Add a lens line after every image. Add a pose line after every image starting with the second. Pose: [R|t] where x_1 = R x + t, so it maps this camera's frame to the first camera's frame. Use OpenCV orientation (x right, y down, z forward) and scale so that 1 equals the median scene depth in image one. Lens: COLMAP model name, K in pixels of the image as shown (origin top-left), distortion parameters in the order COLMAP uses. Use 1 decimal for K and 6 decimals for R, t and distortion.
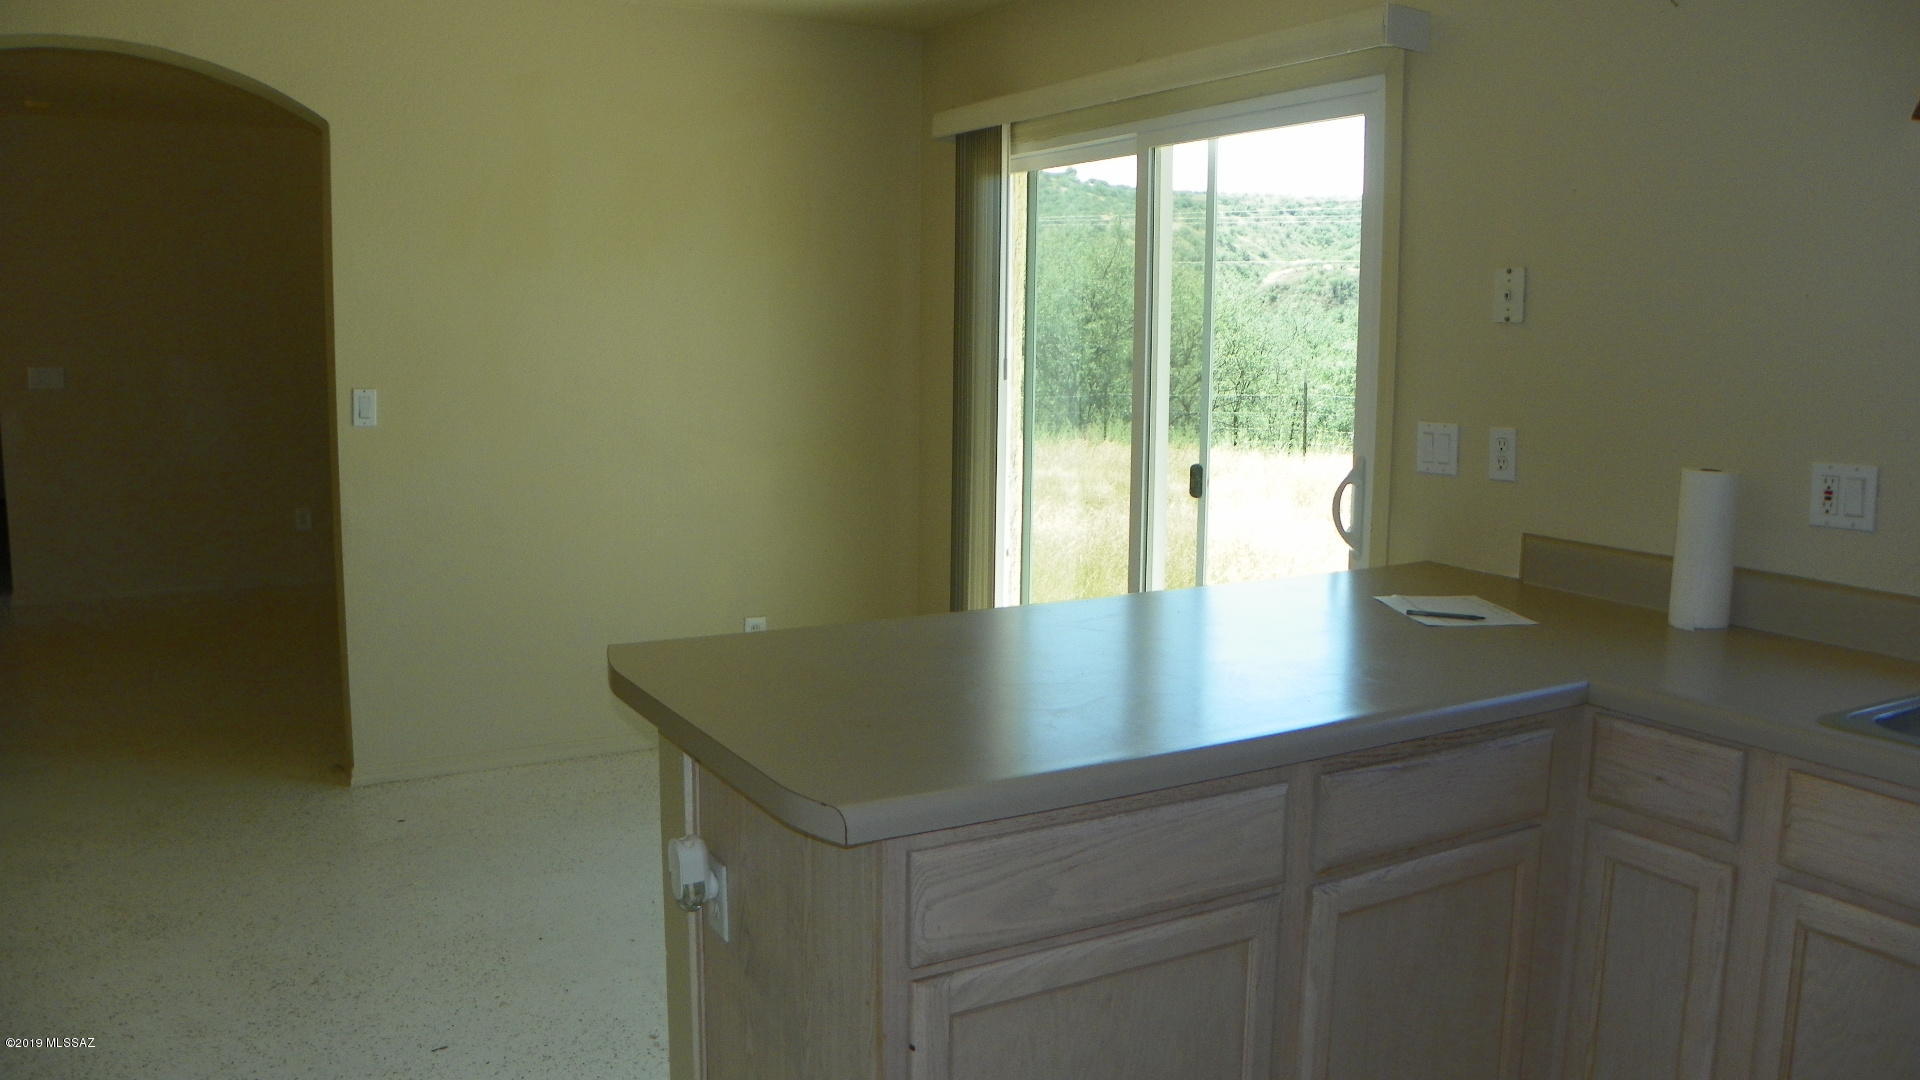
lens RADIAL K [[1444.5, 0, 950.7], [0, 1444.5, 525.0], [0, 0, 1]] dist [-0.162679, 0.101636]
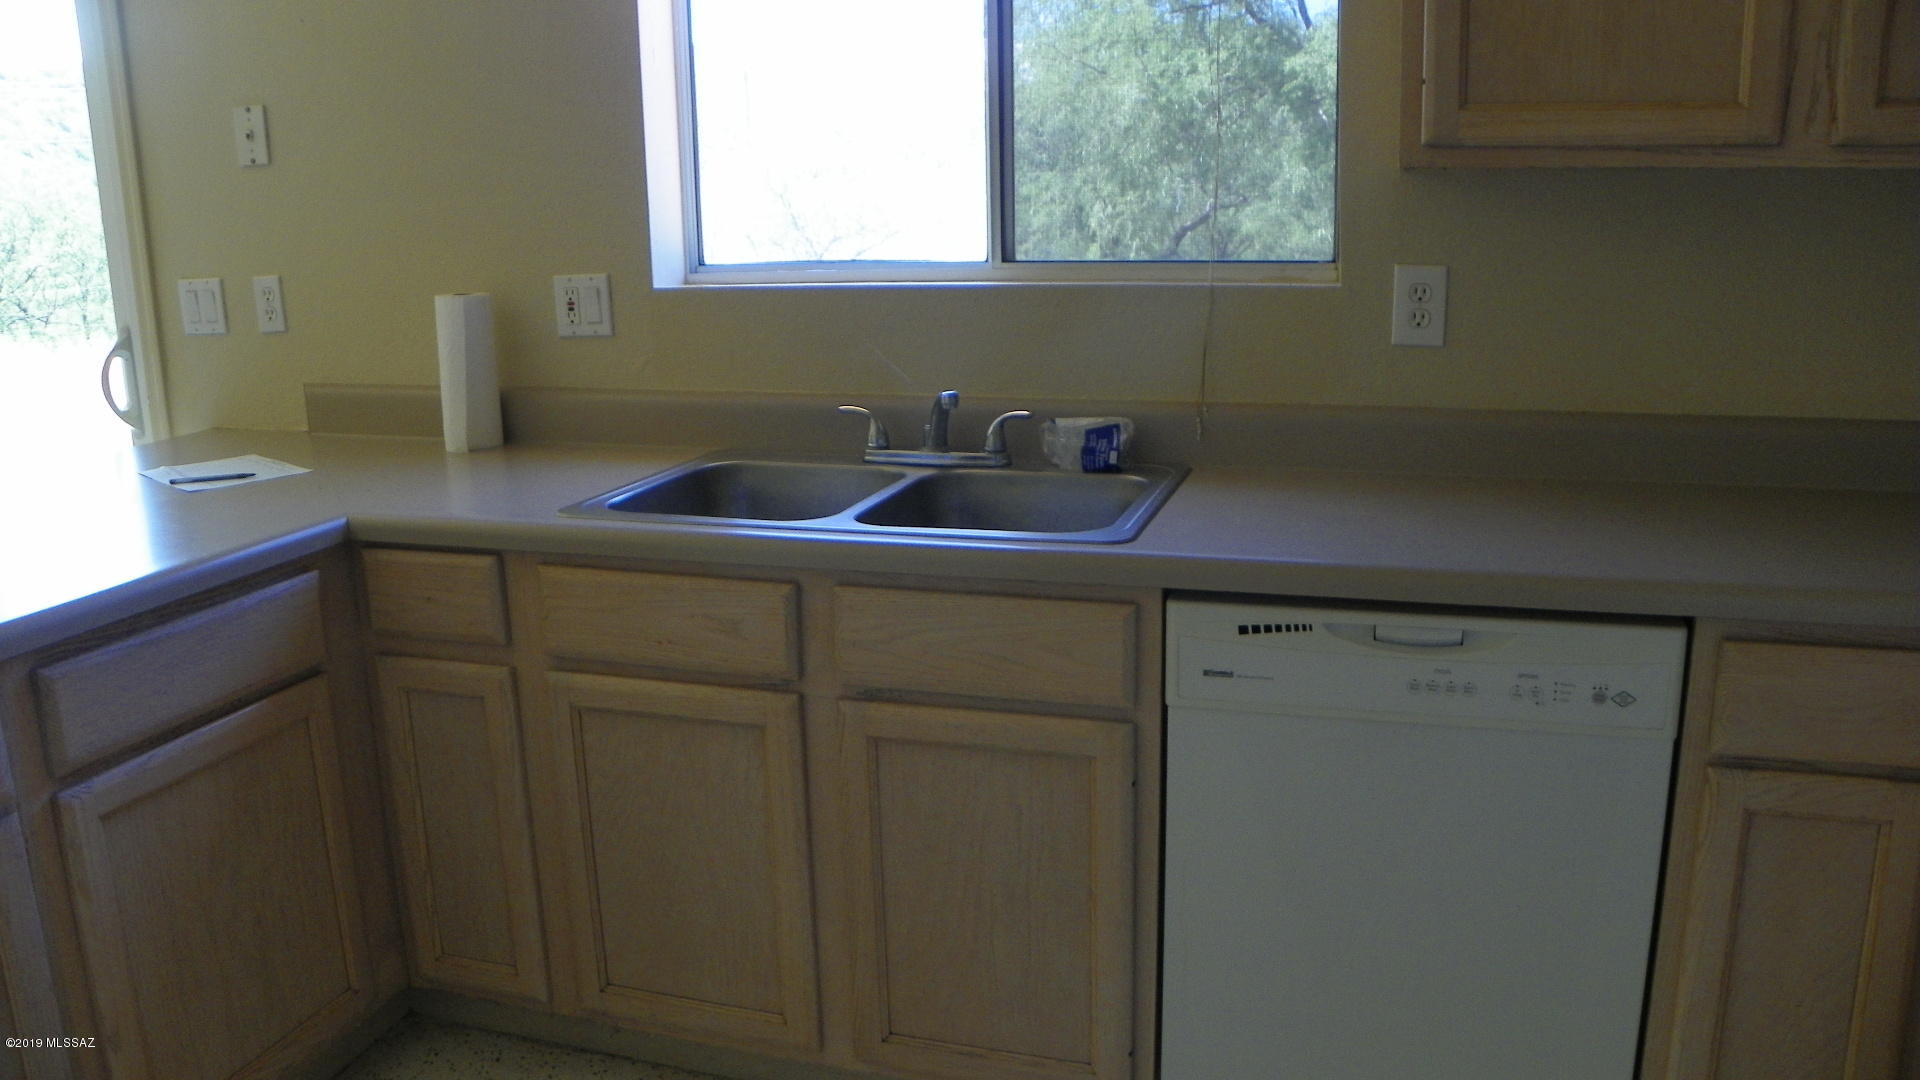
lens RADIAL K [[1444.5, 0, 950.7], [0, 1444.5, 525.0], [0, 0, 1]] dist [-0.162679, 0.101636]
pose [[0.732894, -0.180434, 0.655980, 0.098568], [0.121077, 0.983390, 0.135219, 0.028971], [-0.669483, -0.019677, 0.742567, -0.010239]]
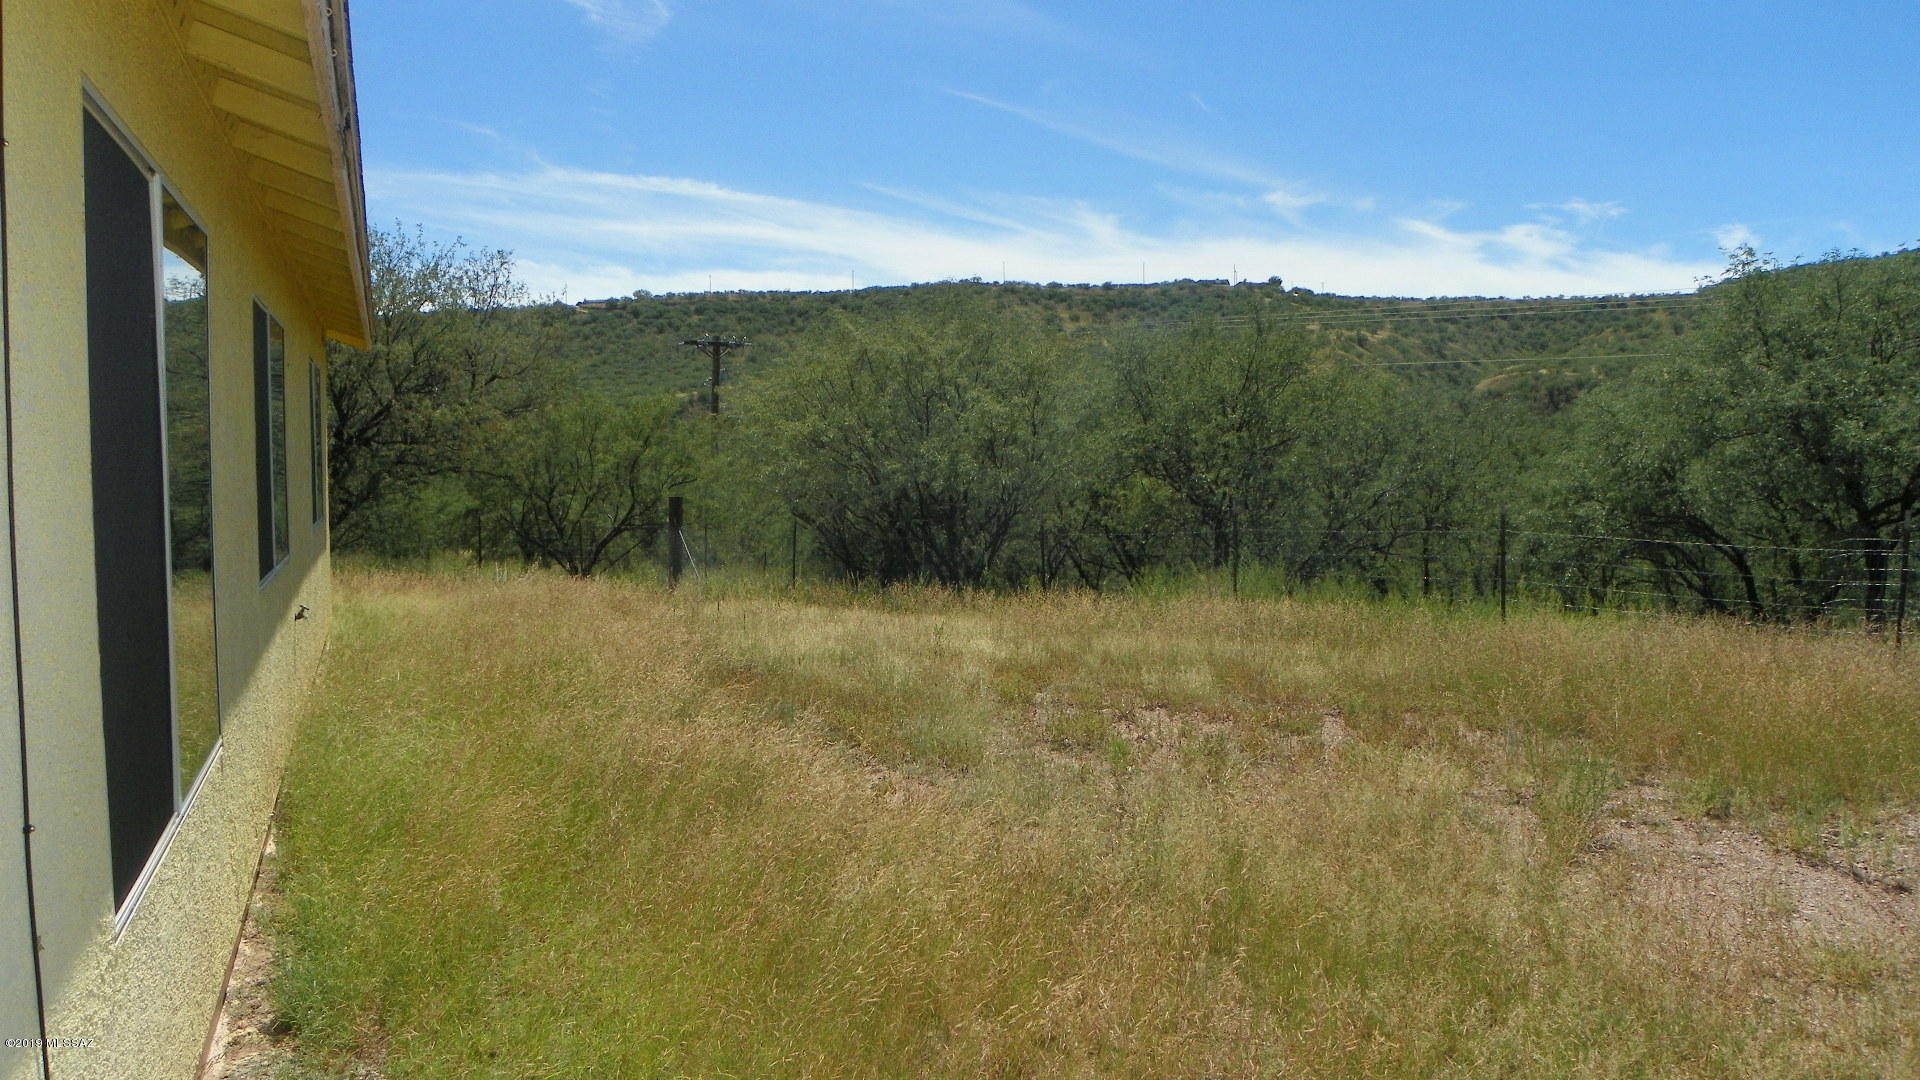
lens RADIAL K [[1444.5, 0, 950.7], [0, 1444.5, 525.0], [0, 0, 1]] dist [-0.162679, 0.101636]
pose [[0.989718, -0.006669, -0.142876, 0.448473], [-0.004611, 0.996905, -0.078478, -0.216567], [0.142958, 0.078329, 0.986624, 1.562235]]
